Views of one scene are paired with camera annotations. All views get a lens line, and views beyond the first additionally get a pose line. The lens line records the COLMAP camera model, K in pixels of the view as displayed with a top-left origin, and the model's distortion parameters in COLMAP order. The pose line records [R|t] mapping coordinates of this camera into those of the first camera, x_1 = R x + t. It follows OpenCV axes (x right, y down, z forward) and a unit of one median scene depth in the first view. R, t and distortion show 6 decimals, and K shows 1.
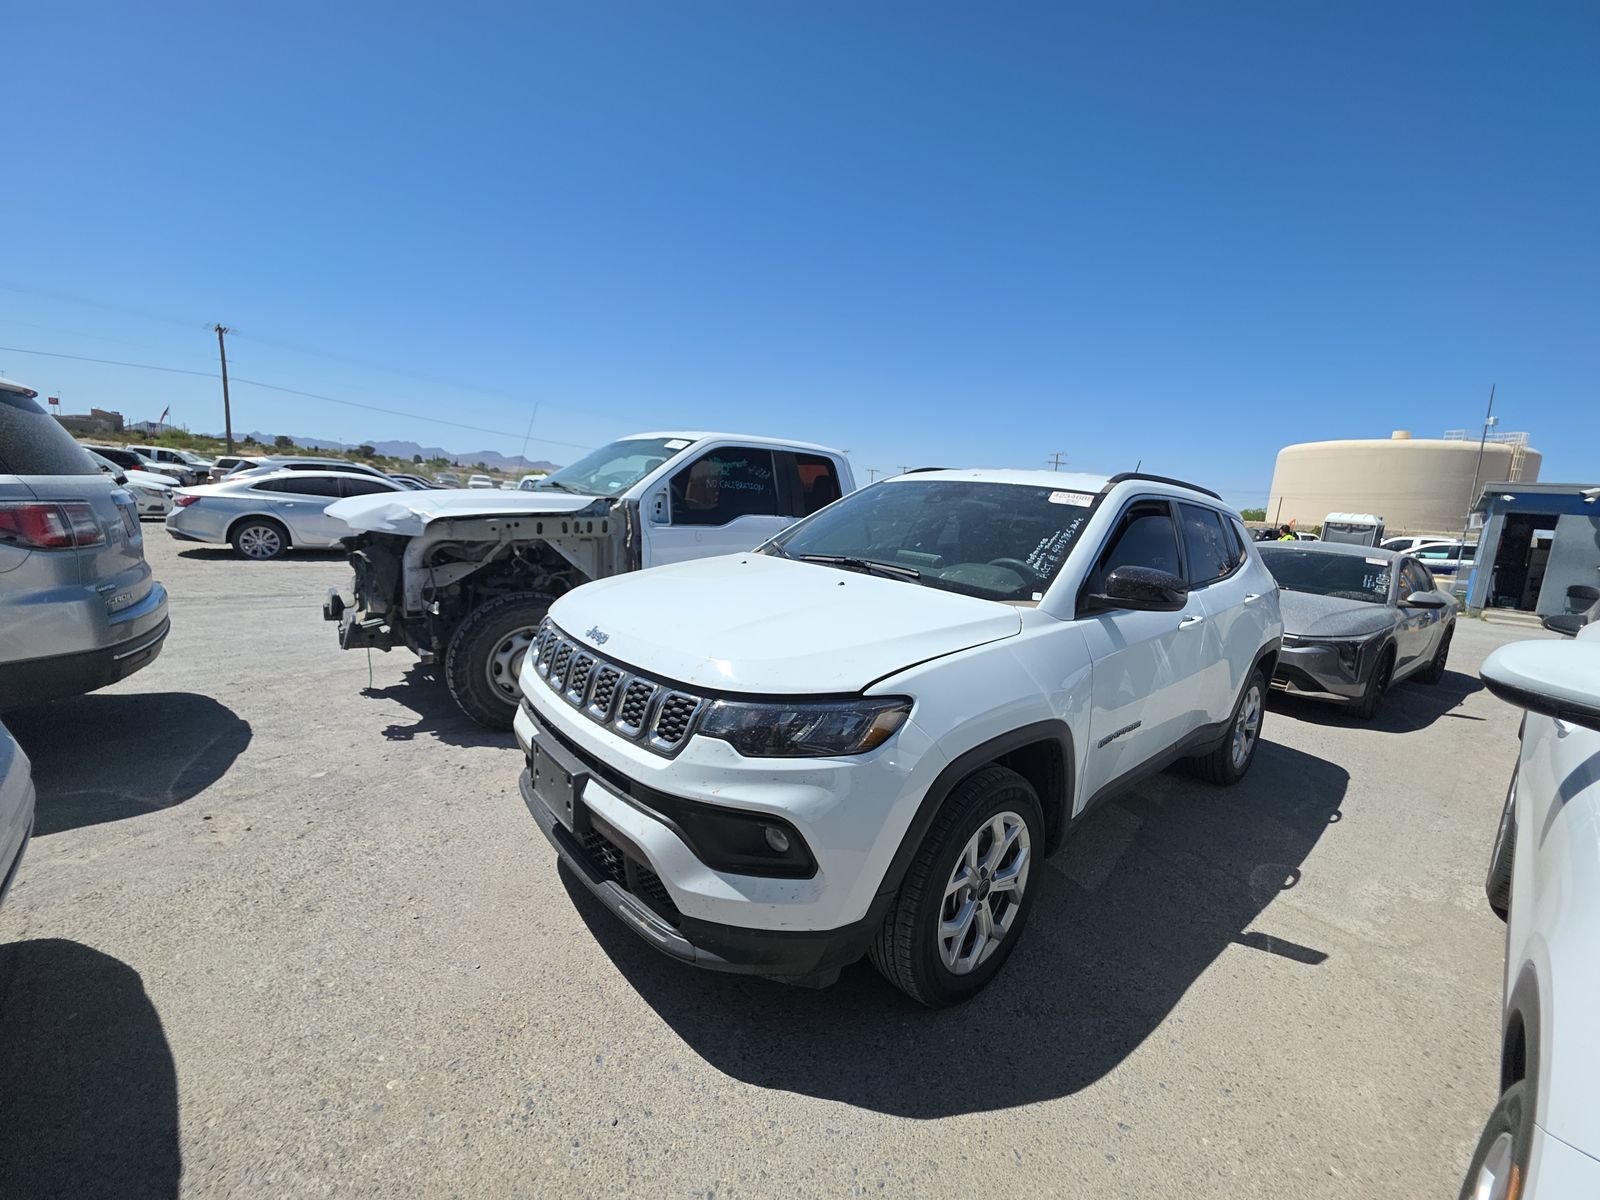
lens RADIAL K [[653.1, 0, 784.3], [0, 653.1, 599.6], [0, 0, 1]] dist [0.007717, -0.006507]
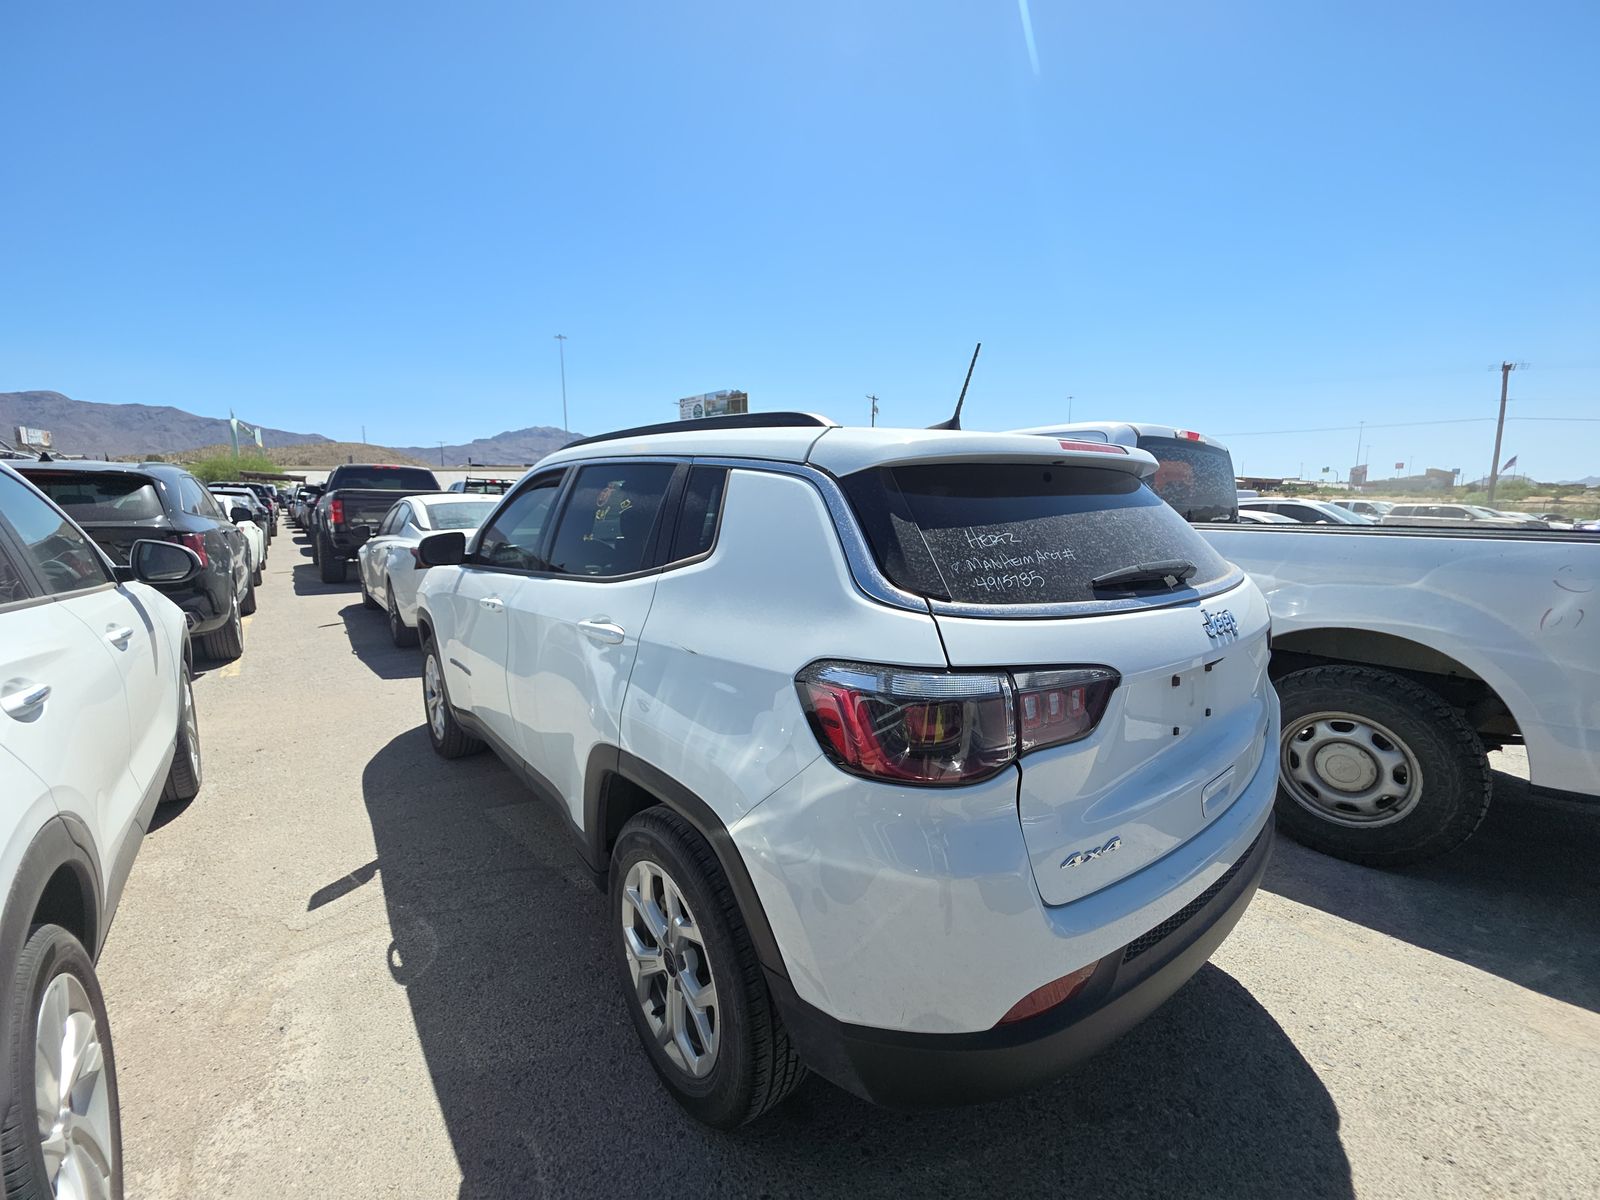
lens RADIAL K [[653.1, 0, 802.1], [0, 653.1, 593.5], [0, 0, 1]] dist [0.007717, -0.006507]
pose [[-0.040122, 0.067328, -0.996924, 1.481791], [-0.161681, 0.984141, 0.072971, -0.111710], [0.986027, 0.164111, -0.028600, 1.419913]]
